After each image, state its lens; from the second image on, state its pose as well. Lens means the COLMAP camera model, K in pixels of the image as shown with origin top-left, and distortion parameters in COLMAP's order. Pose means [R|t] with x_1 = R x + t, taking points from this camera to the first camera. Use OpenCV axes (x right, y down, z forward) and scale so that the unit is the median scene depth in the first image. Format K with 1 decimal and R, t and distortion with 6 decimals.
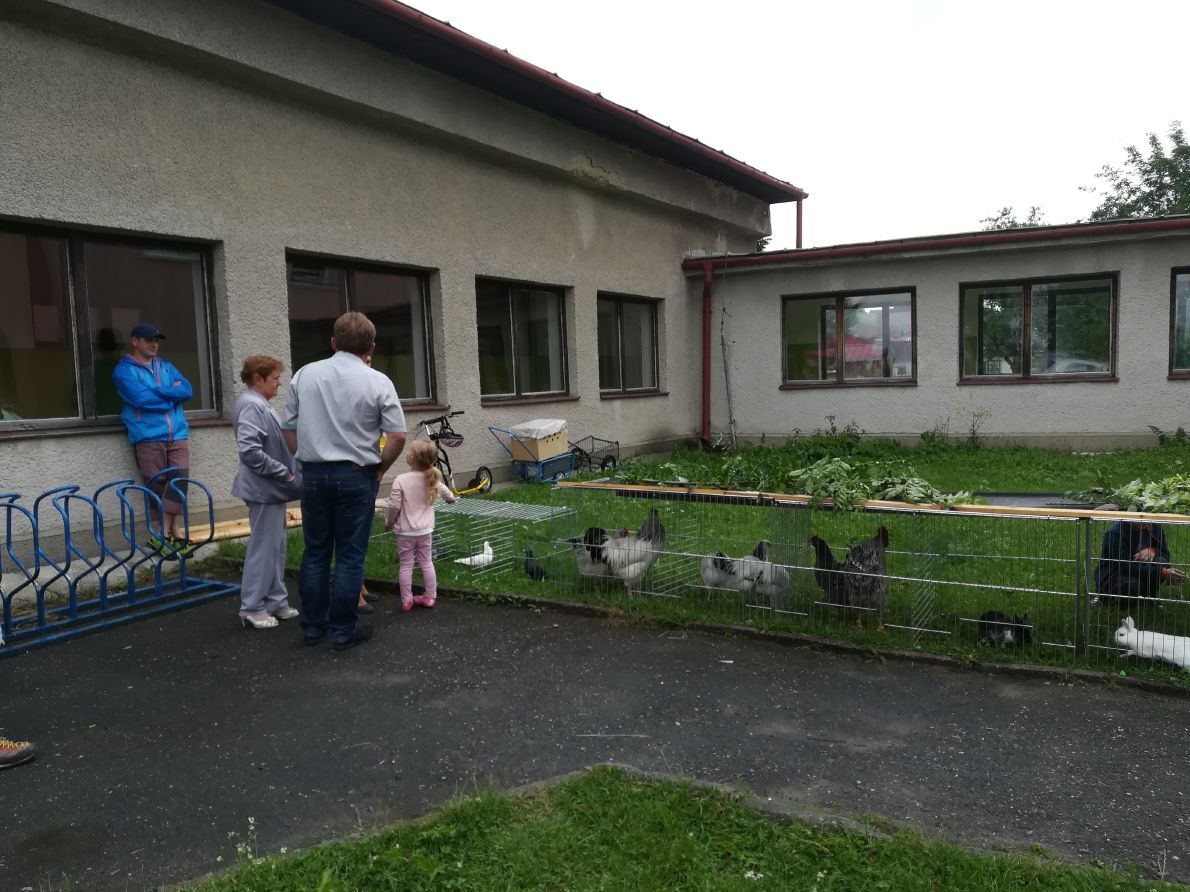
lens RADIAL K [[896.4, 0, 595.0], [0, 896.4, 446.0], [0, 0, 1]] dist [0.011921, 0.001046]
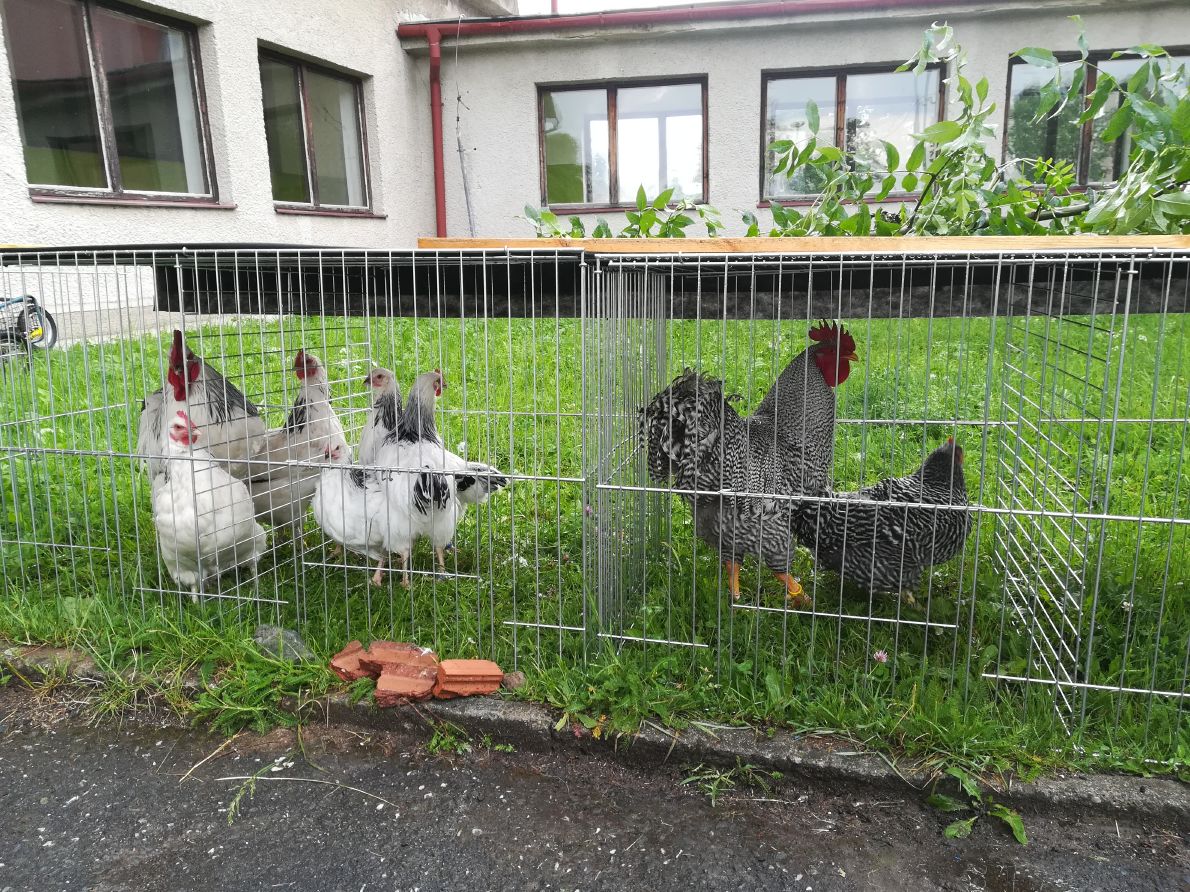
lens RADIAL K [[896.4, 0, 595.0], [0, 896.4, 446.0], [0, 0, 1]] dist [0.011921, 0.001046]
pose [[0.962844, -0.058514, 0.263644, 0.044737], [0.021979, 0.989985, 0.139452, 0.028280], [-0.269163, -0.128476, 0.954487, 0.259639]]
